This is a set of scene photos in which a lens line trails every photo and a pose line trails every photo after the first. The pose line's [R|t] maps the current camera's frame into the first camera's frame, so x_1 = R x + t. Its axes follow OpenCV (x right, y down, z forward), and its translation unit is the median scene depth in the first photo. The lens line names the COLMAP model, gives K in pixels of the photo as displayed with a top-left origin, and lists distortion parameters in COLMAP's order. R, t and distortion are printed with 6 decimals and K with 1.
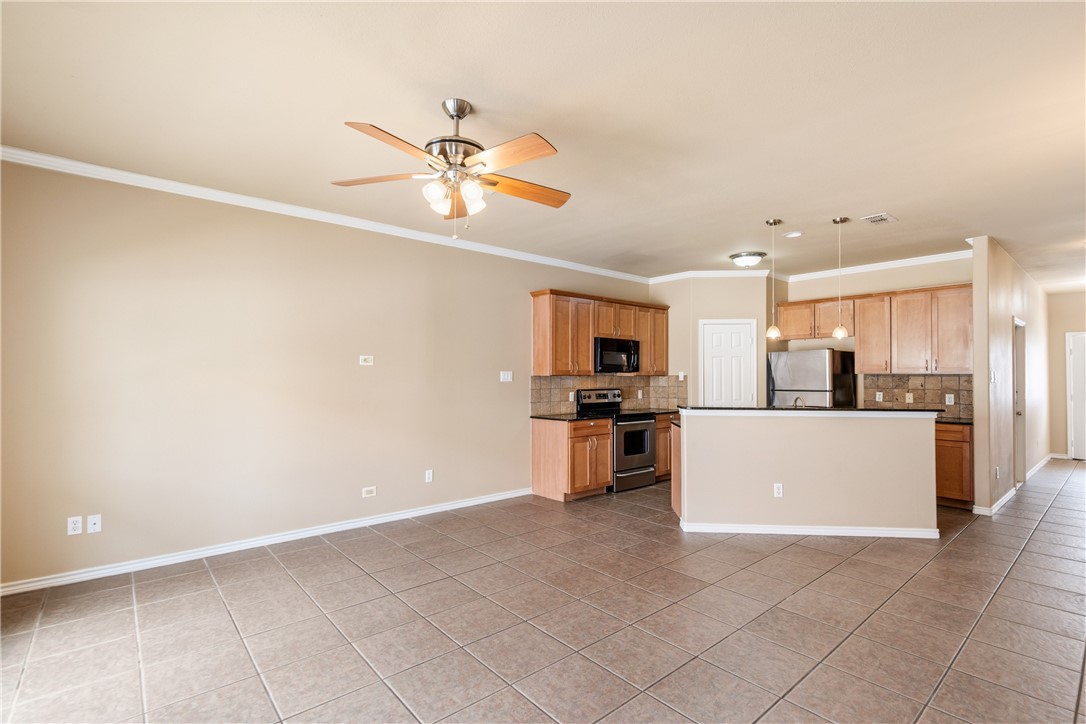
lens RADIAL K [[508.4, 0, 548.7], [0, 508.4, 369.8], [0, 0, 1]] dist [-0.000882, 0.000659]
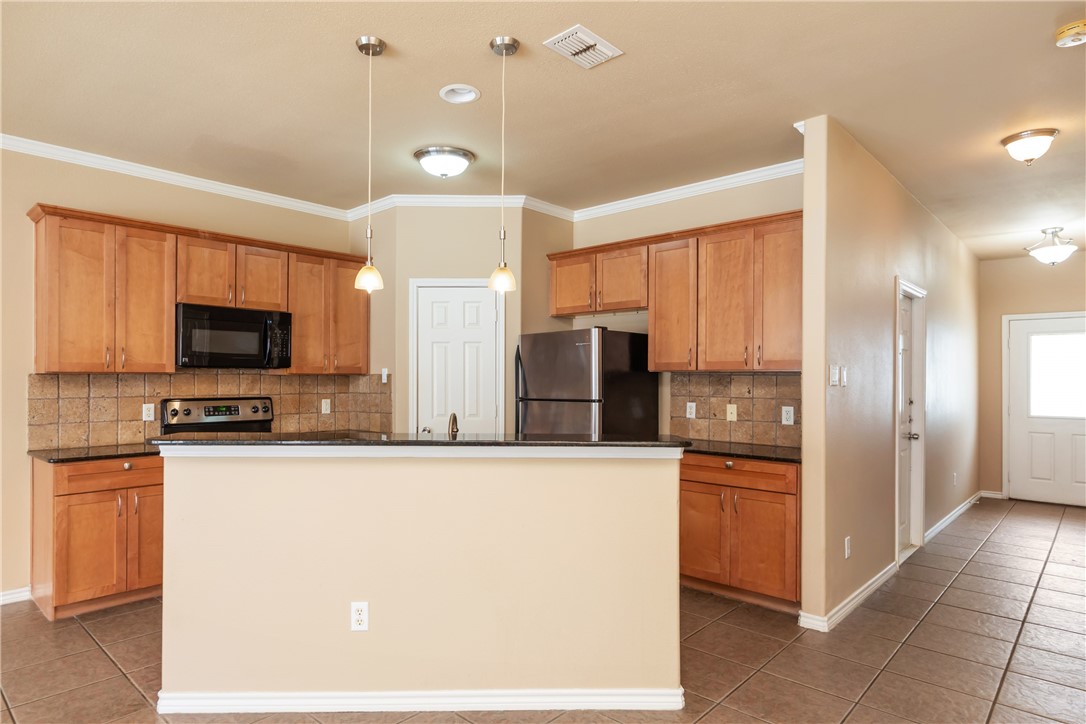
lens RADIAL K [[623.6, 0, 525.4], [0, 623.6, 381.4], [0, 0, 1]] dist [0.010408, 0.000599]
pose [[0.994768, 0.001493, 0.102145, 0.378853], [-0.002946, 0.999897, 0.014080, 0.009249], [-0.102114, -0.014307, 0.994670, 0.290326]]
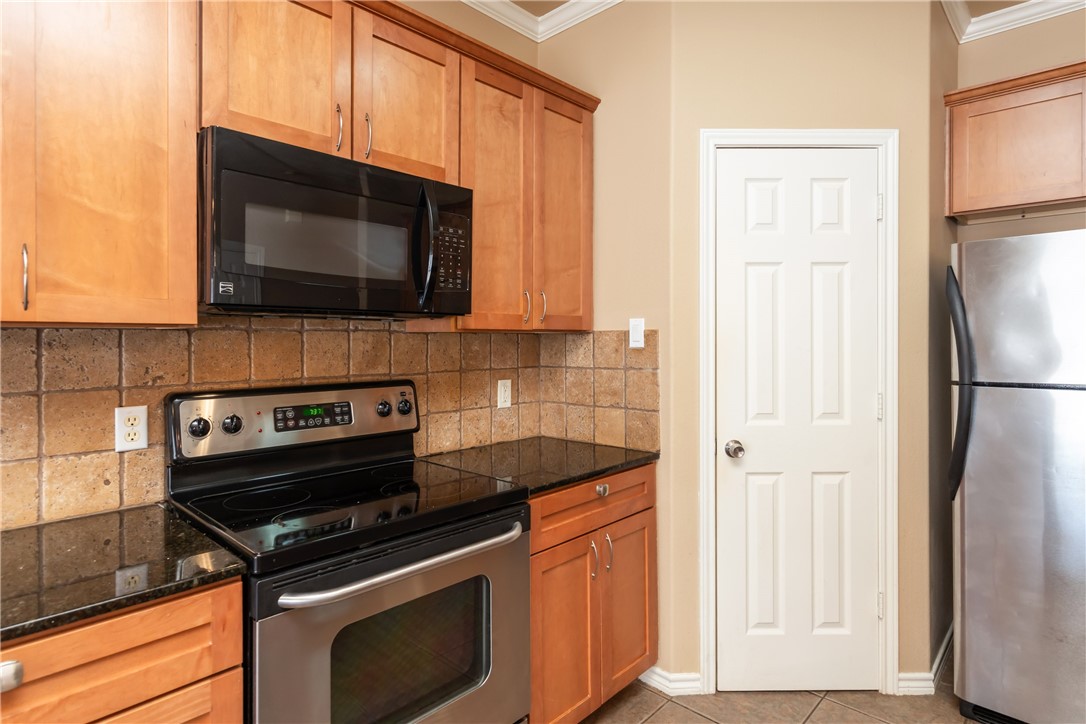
lens RADIAL K [[580.5, 0, 557.7], [0, 580.5, 345.0], [0, 0, 1]] dist [0.011368, 0.000189]
pose [[0.992993, -0.003377, 0.118127, 0.192713], [0.001132, 0.999818, 0.019065, 0.013866], [-0.118170, -0.018797, 0.992815, 0.737657]]
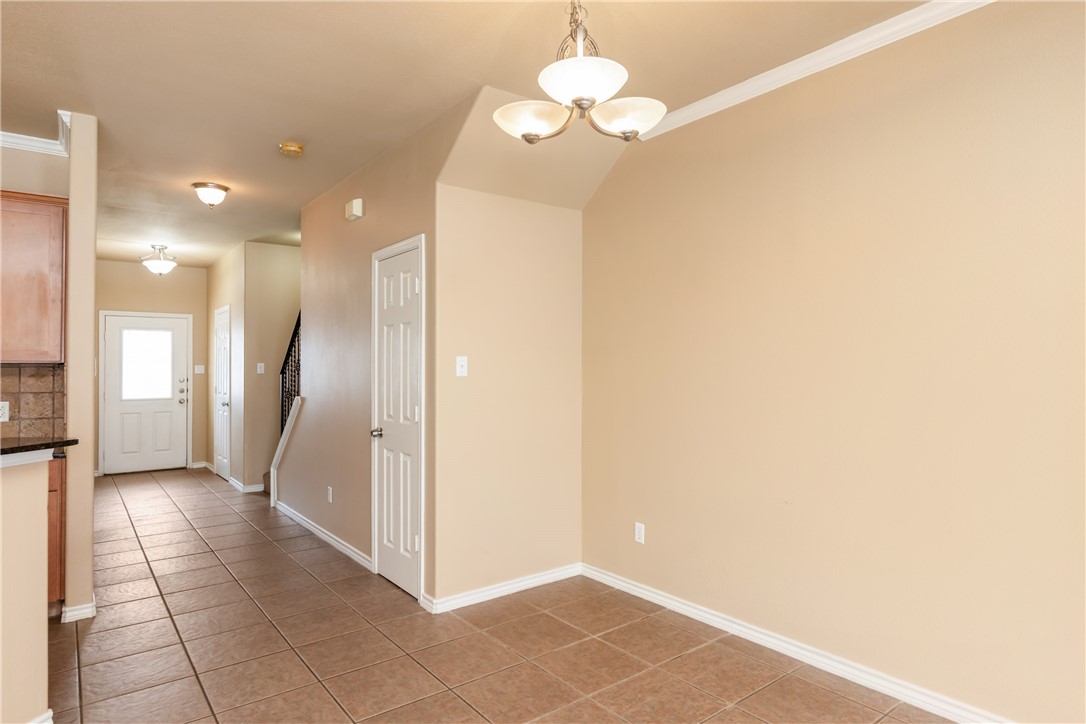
lens RADIAL K [[624.5, 0, 547.4], [0, 624.5, 357.4], [0, 0, 1]] dist [0.005122, 0.001462]
pose [[0.050093, 0.008682, 0.998707, 0.155177], [-0.002947, 0.999959, -0.008545, 0.005670], [-0.998740, -0.002515, 0.050117, 0.369605]]
